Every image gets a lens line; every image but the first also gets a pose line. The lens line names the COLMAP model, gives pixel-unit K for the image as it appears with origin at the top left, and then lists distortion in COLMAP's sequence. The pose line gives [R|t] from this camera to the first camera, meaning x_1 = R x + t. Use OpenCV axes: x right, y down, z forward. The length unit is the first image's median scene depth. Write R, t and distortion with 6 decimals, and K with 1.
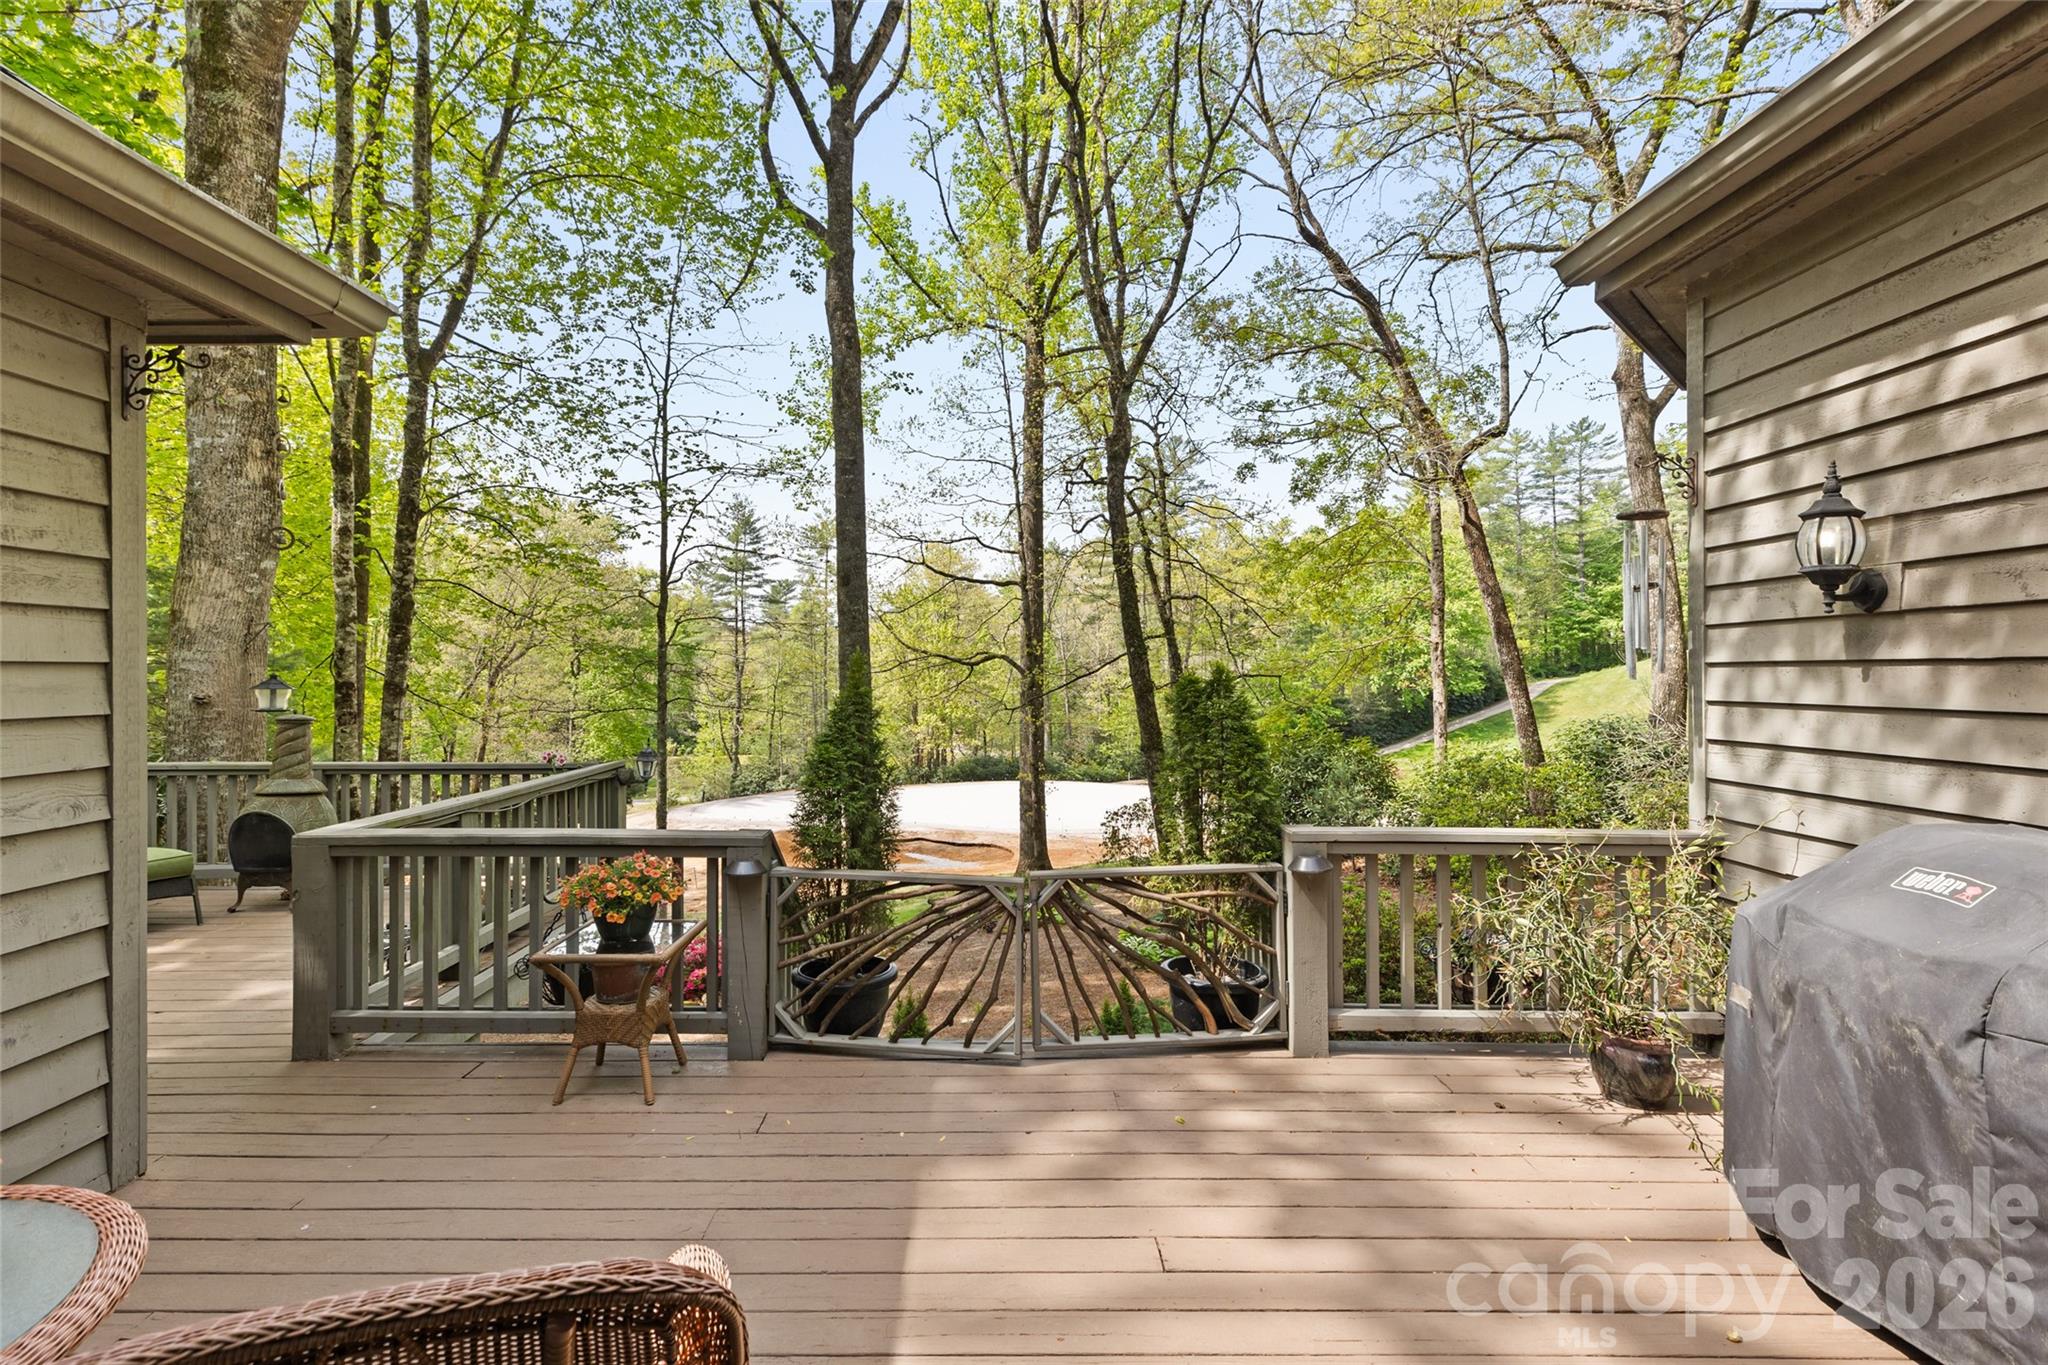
lens RADIAL K [[939.7, 0, 1003.9], [0, 939.7, 659.6], [0, 0, 1]] dist [0.005403, 0.000486]
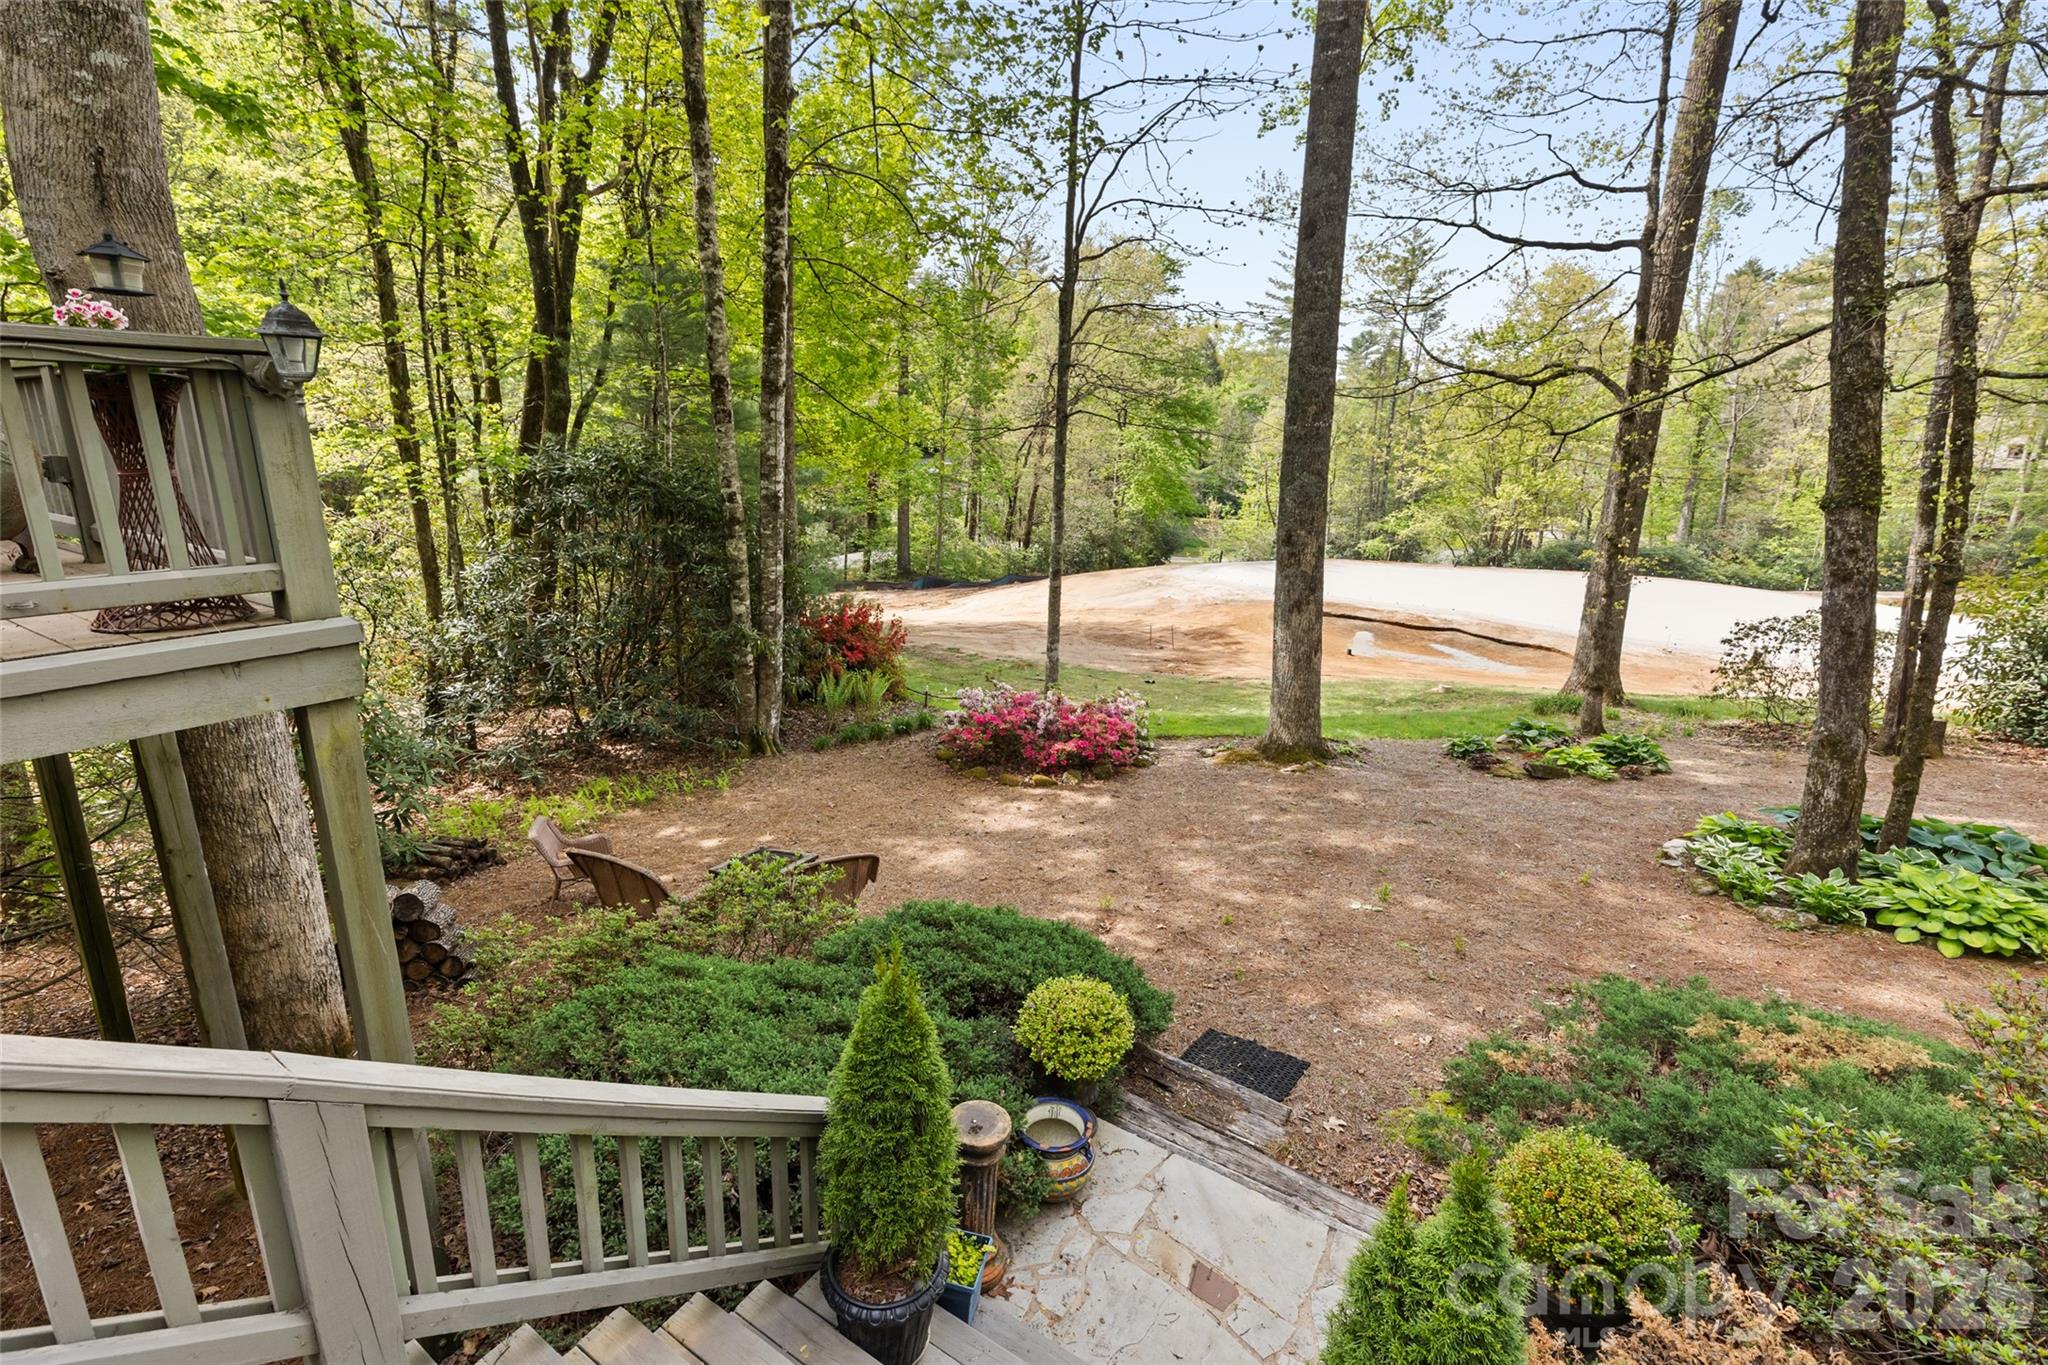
lens RADIAL K [[939.7, 0, 998.4], [0, 939.7, 675.6], [0, 0, 1]] dist [0.005403, 0.000486]
pose [[0.833162, 0.156595, -0.530395, 0.044448], [-0.013920, 0.964707, 0.262956, 0.041763], [0.552853, -0.211702, 0.805938, 0.235863]]
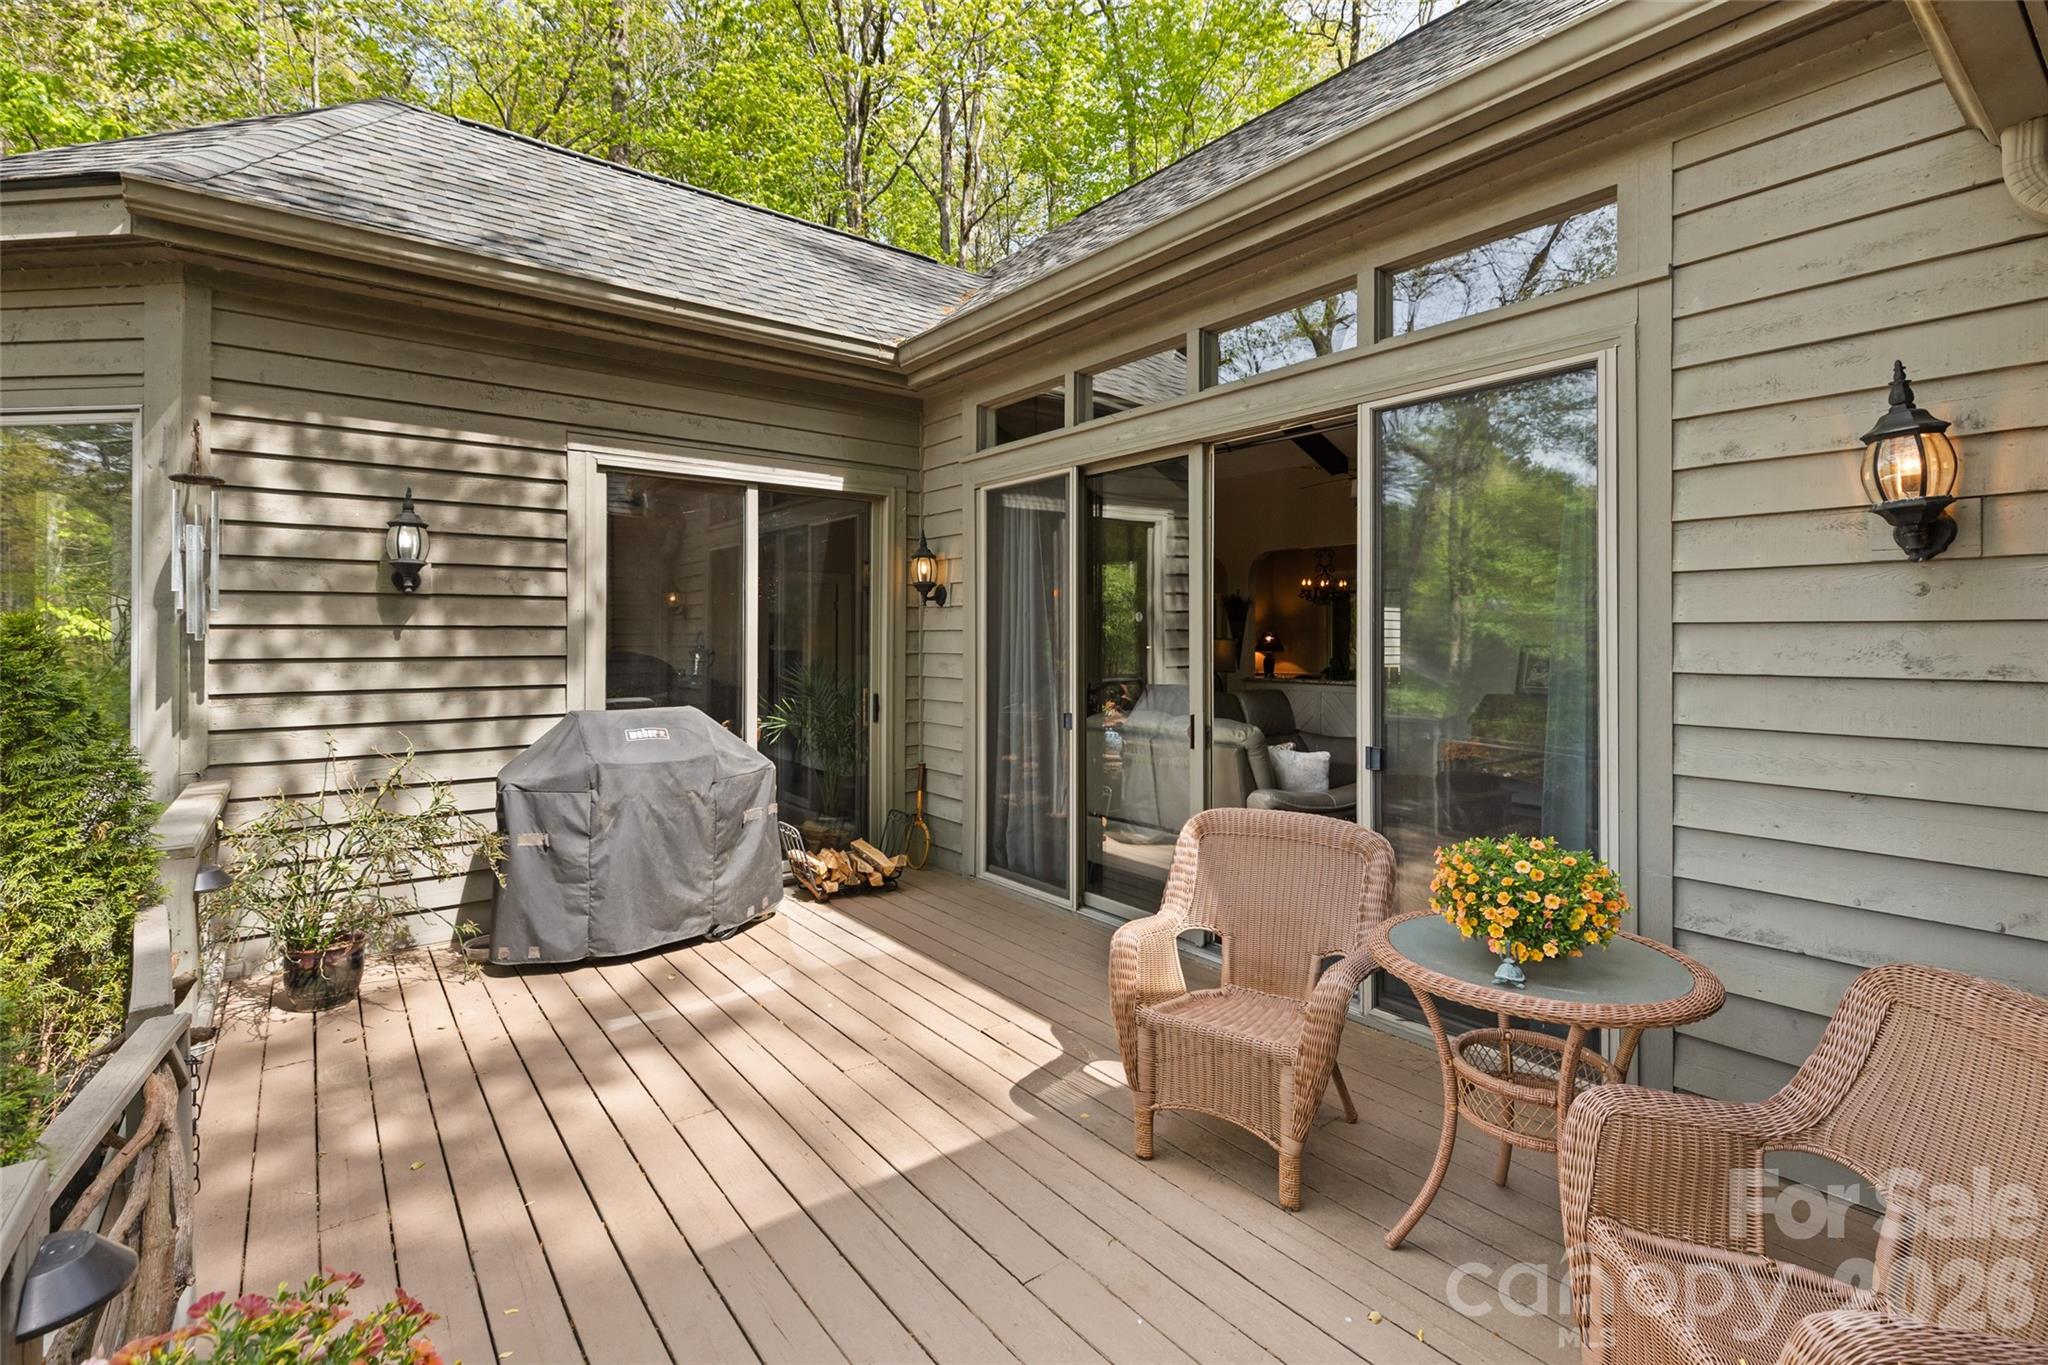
lens RADIAL K [[939.7, 0, 1025.6], [0, 939.7, 682.9], [0, 0, 1]] dist [0.005403, 0.000486]
pose [[-0.611762, -0.028481, 0.790529, -0.706469], [-0.002049, 0.999405, 0.034420, 0.031295], [-0.791040, 0.019437, -0.611456, 0.937983]]
